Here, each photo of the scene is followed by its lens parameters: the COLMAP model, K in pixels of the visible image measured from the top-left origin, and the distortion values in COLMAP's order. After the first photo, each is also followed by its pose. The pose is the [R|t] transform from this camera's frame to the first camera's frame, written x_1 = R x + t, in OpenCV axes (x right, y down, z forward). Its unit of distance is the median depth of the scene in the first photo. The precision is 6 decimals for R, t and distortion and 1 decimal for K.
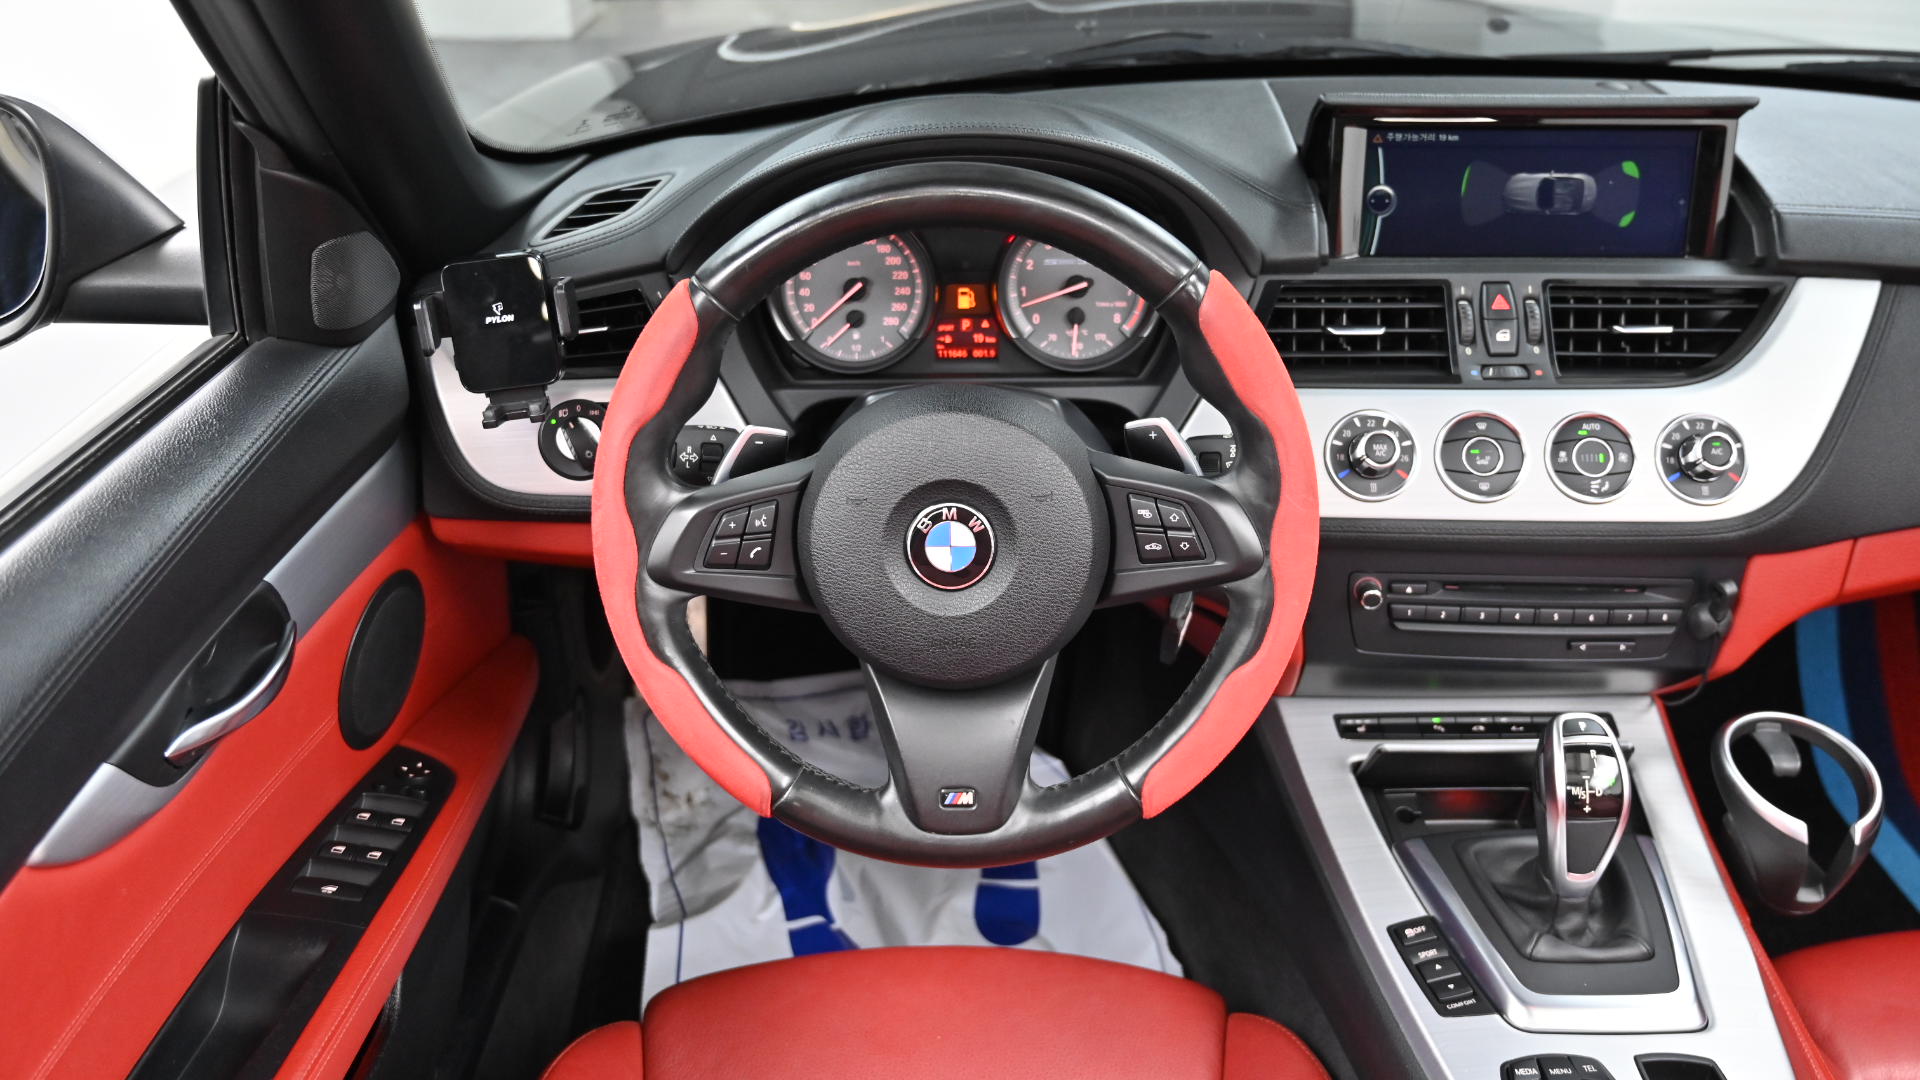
lens RADIAL K [[1513.0, 0, 955.6], [0, 1513.0, 533.4], [0, 0, 1]] dist [-0.012947, 0.023817]
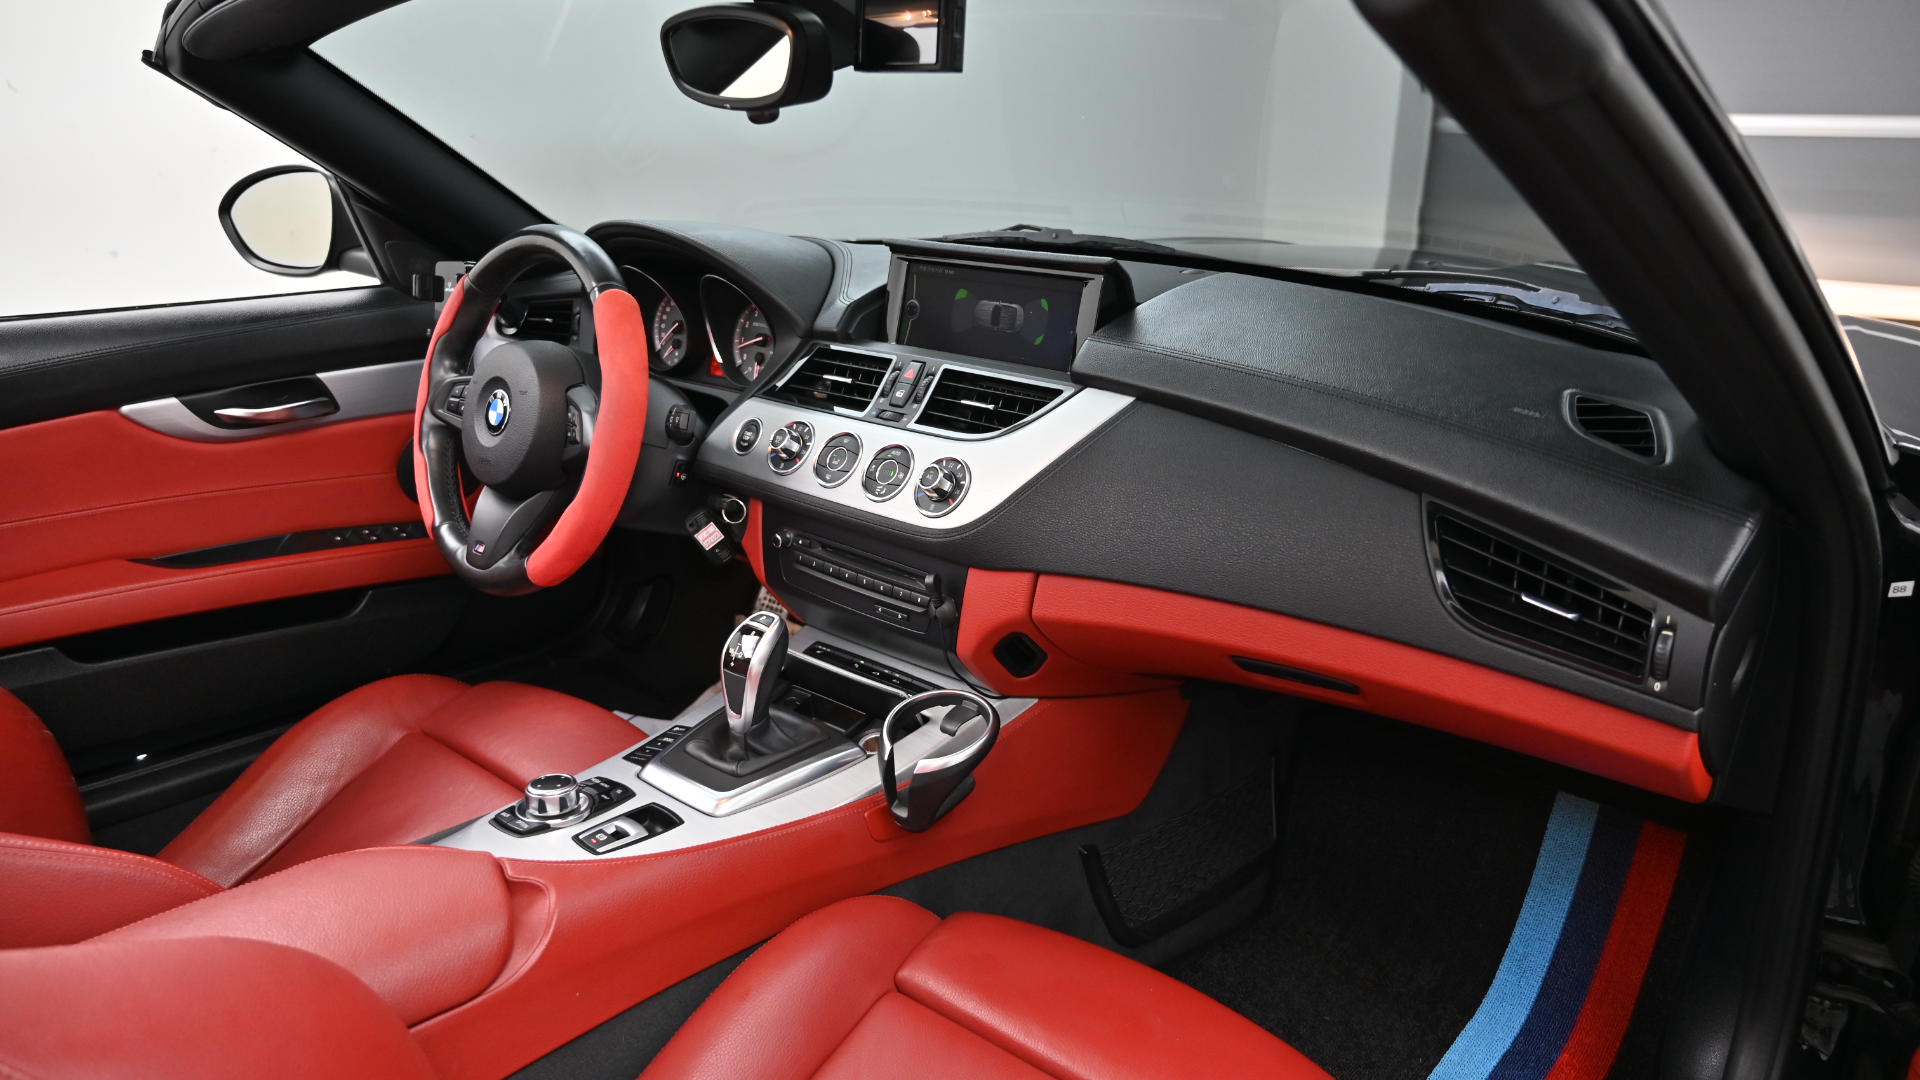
lens RADIAL K [[1307.4, 0, 957.8], [0, 1307.4, 544.0], [0, 0, 1]] dist [-0.006491, 0.002840]
pose [[0.750118, 0.212467, -0.626244, 1.228727], [-0.310798, 0.949146, -0.050257, 0.055871], [0.583719, 0.232334, 0.778006, 0.068258]]
